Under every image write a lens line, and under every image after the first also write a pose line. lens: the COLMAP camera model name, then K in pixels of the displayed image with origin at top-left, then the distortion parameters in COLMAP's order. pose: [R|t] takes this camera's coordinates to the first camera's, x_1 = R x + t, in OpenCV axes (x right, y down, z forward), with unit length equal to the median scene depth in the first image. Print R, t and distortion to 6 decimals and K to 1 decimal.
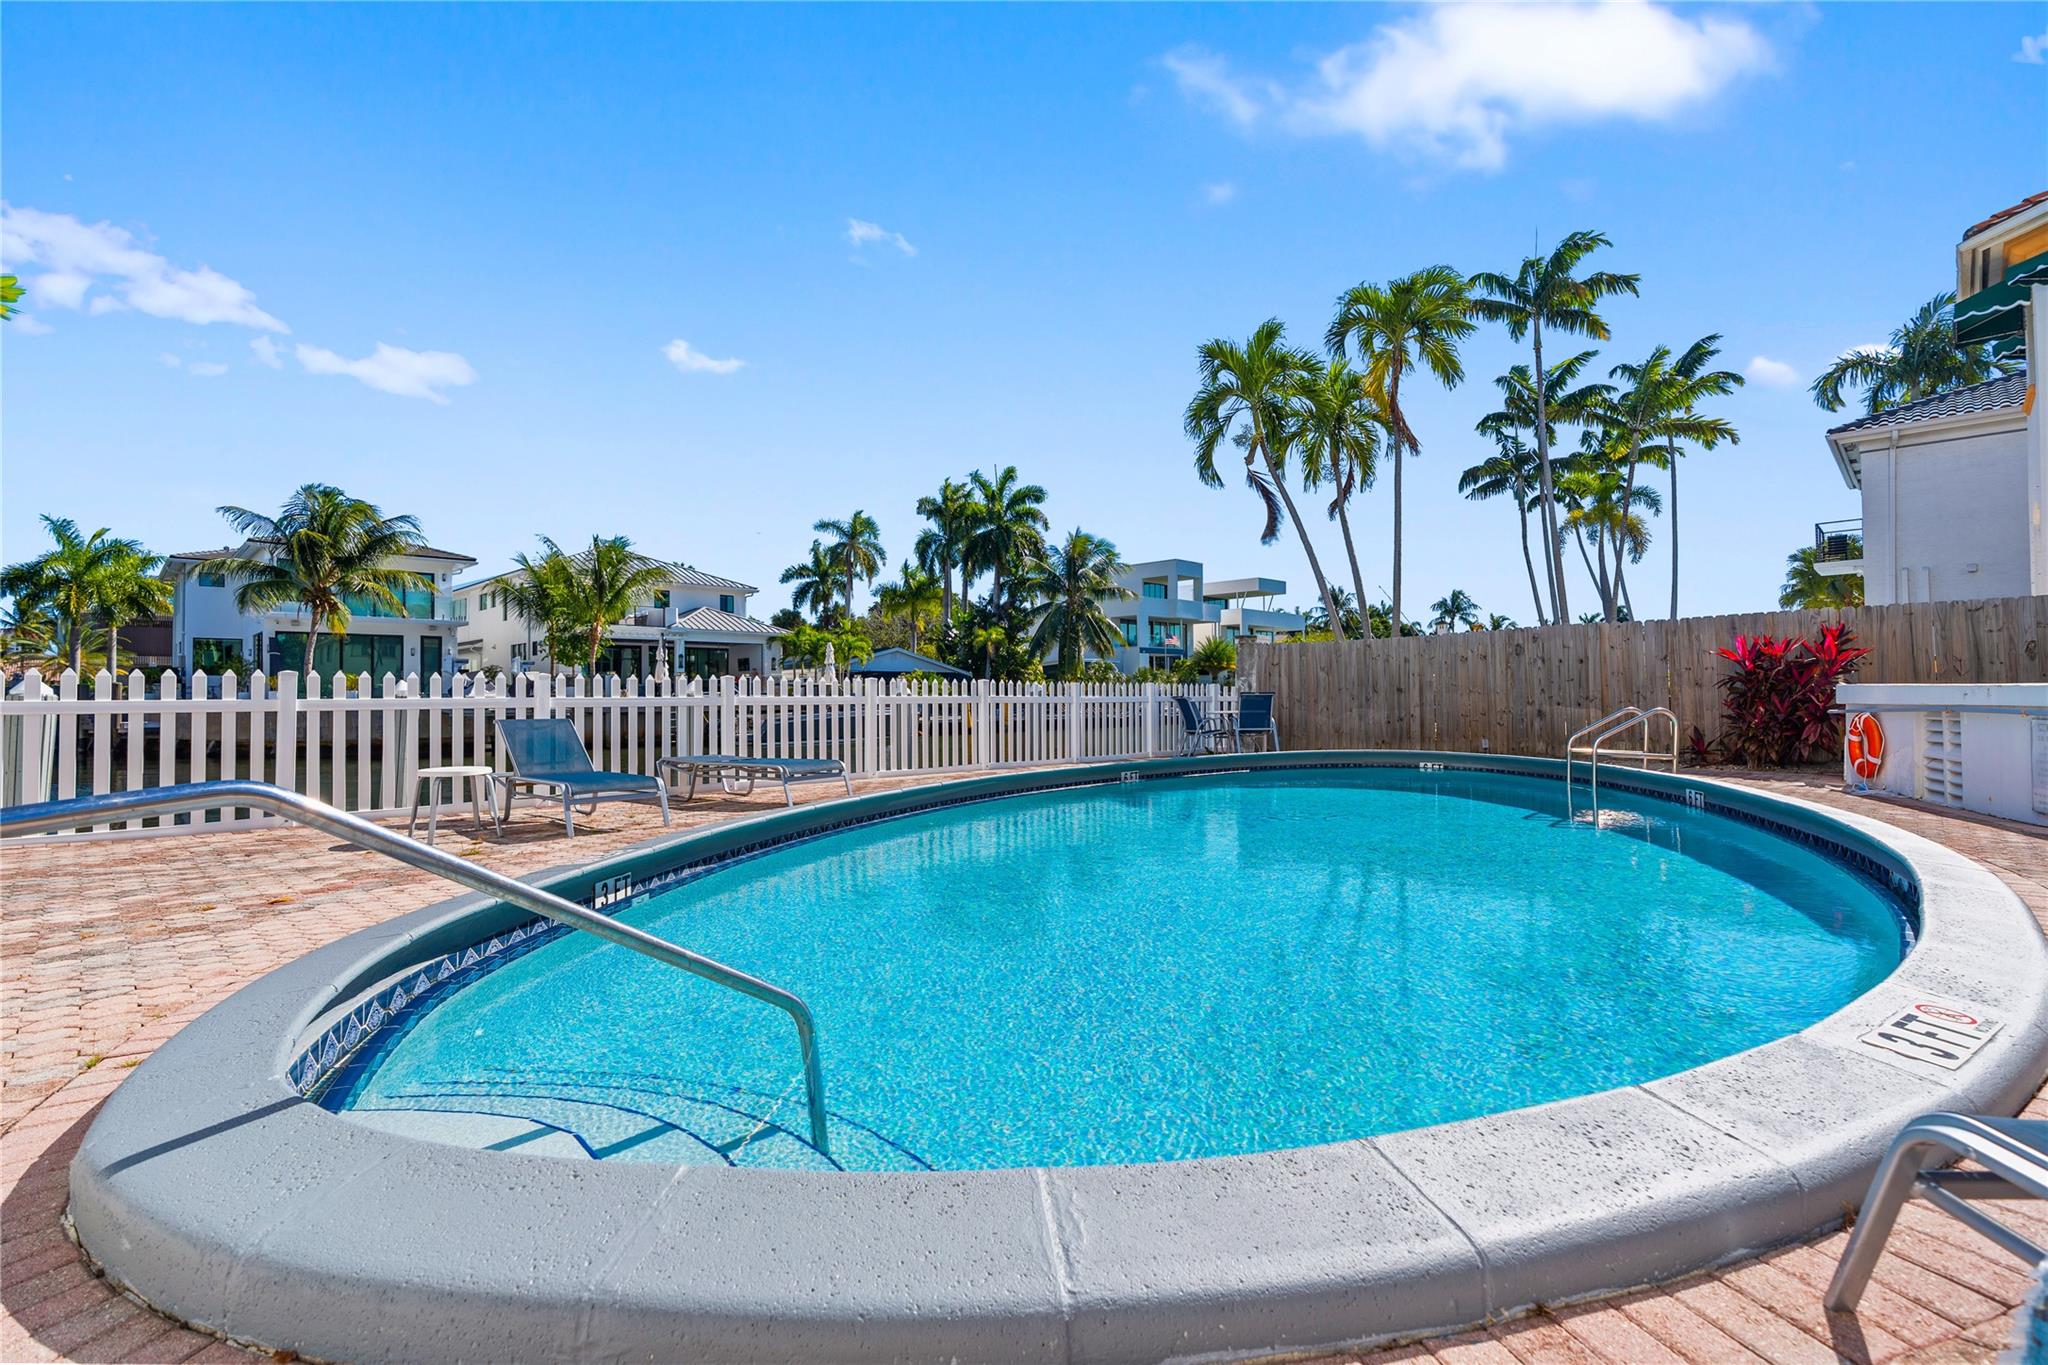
lens RADIAL K [[928.3, 0, 1021.4], [0, 928.3, 673.4], [0, 0, 1]] dist [-0.003897, 0.000884]
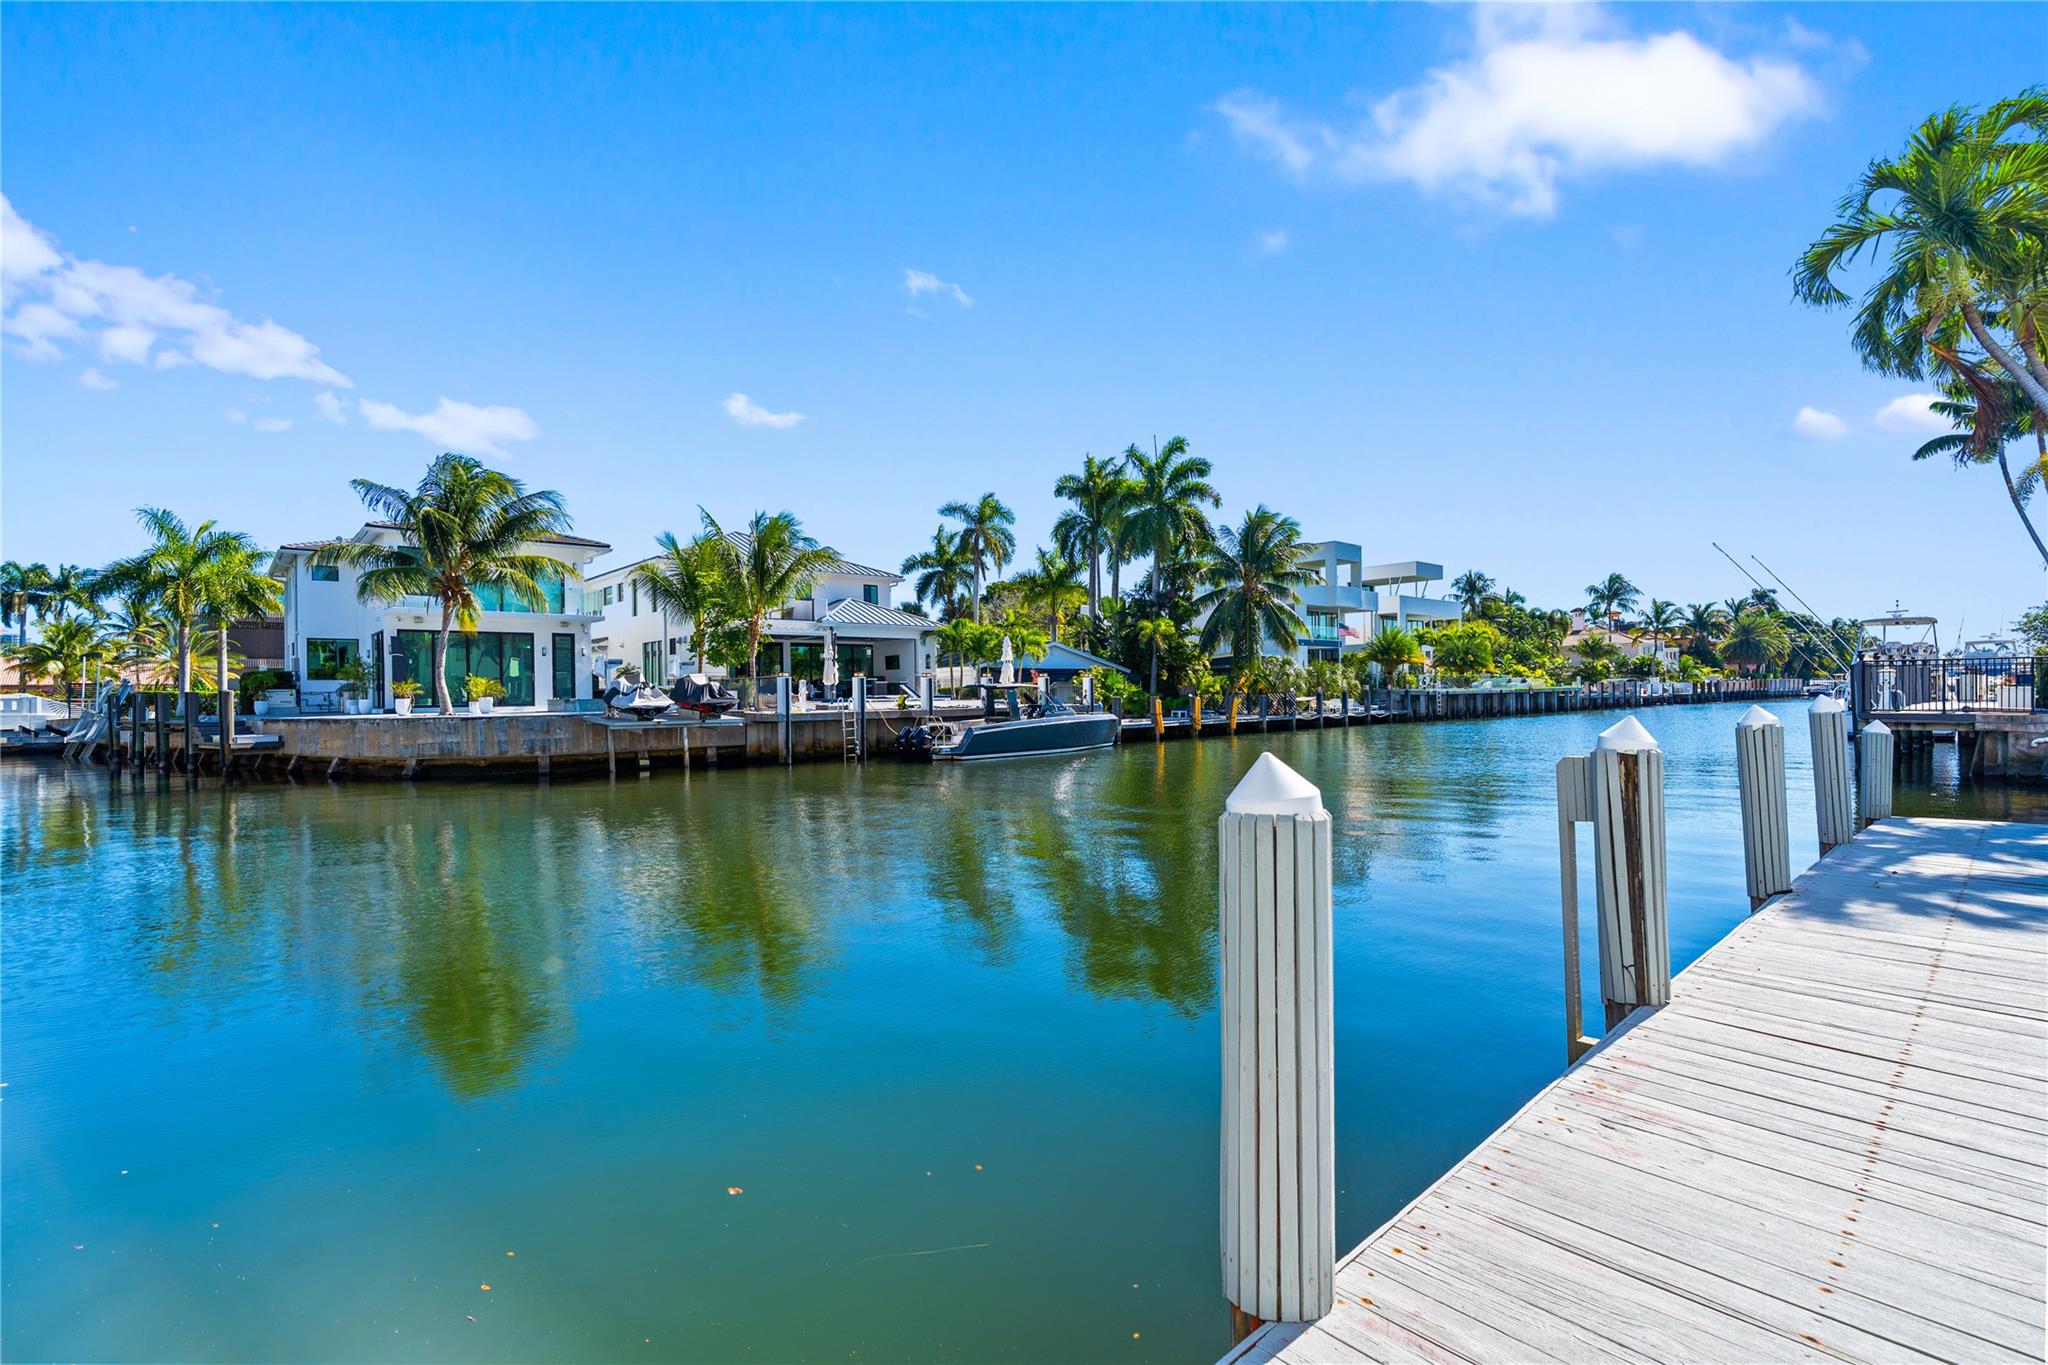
lens RADIAL K [[928.3, 0, 1027.4], [0, 928.3, 690.1], [0, 0, 1]] dist [-0.003897, 0.000884]
pose [[0.998026, -0.006120, -0.062498, -0.099950], [0.007614, 0.999690, 0.023689, -0.002946], [0.062333, -0.024118, 0.997764, 0.103094]]
